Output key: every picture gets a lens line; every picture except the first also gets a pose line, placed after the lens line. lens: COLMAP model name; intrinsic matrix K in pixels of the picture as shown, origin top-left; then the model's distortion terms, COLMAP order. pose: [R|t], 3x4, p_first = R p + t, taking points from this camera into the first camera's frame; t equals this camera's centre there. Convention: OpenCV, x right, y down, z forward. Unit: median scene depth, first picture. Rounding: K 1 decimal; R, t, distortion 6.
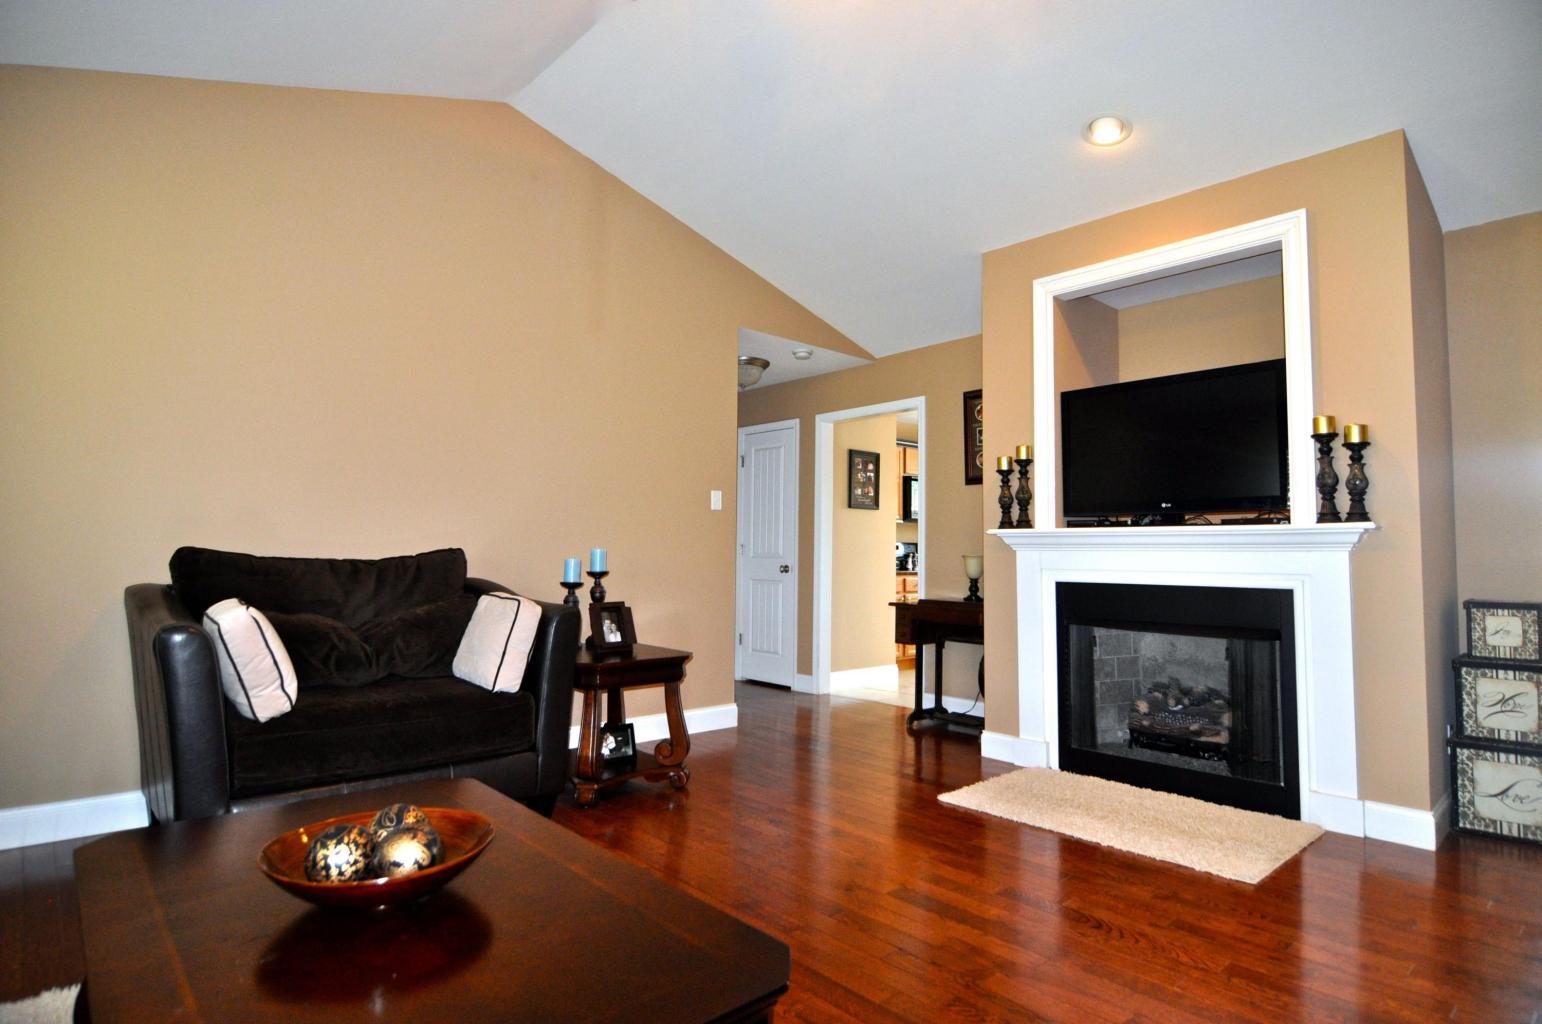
lens RADIAL K [[826.8, 0, 769.4], [0, 826.8, 511.5], [0, 0, 1]] dist [-0.009533, -0.007884]
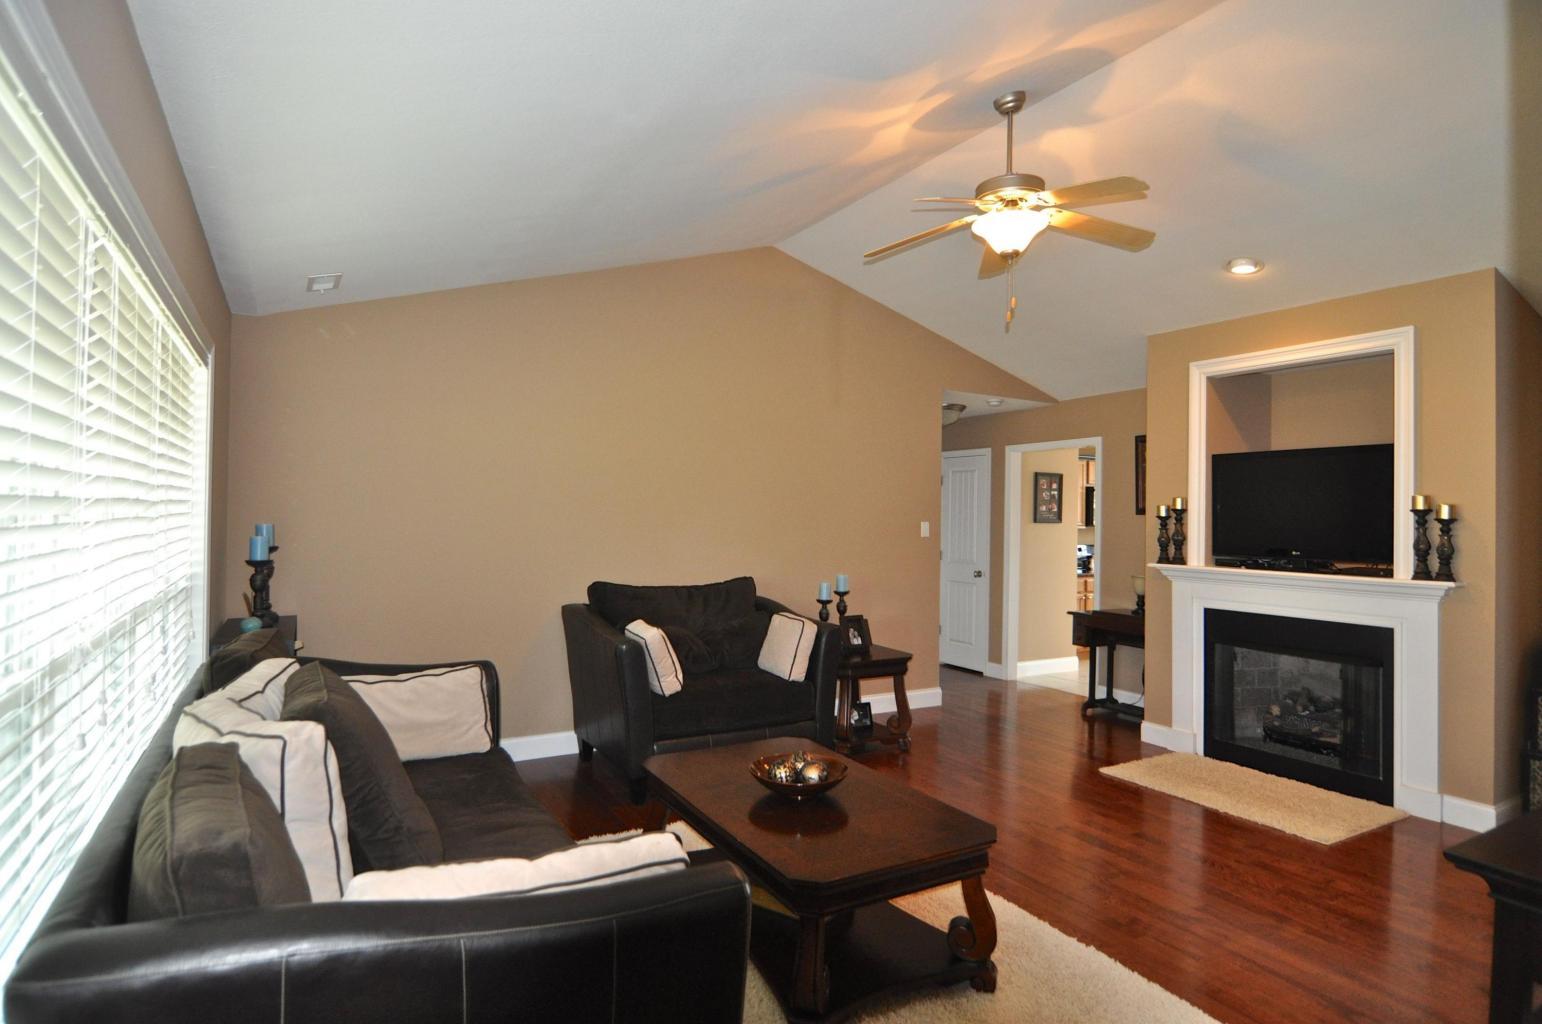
lens RADIAL K [[826.8, 0, 759.8], [0, 826.8, 505.9], [0, 0, 1]] dist [-0.009533, -0.007884]
pose [[0.973610, 0.000978, -0.228215, -0.028683], [0.007793, 0.999265, 0.037528, -0.135062], [0.228084, -0.038316, 0.972887, -0.407211]]
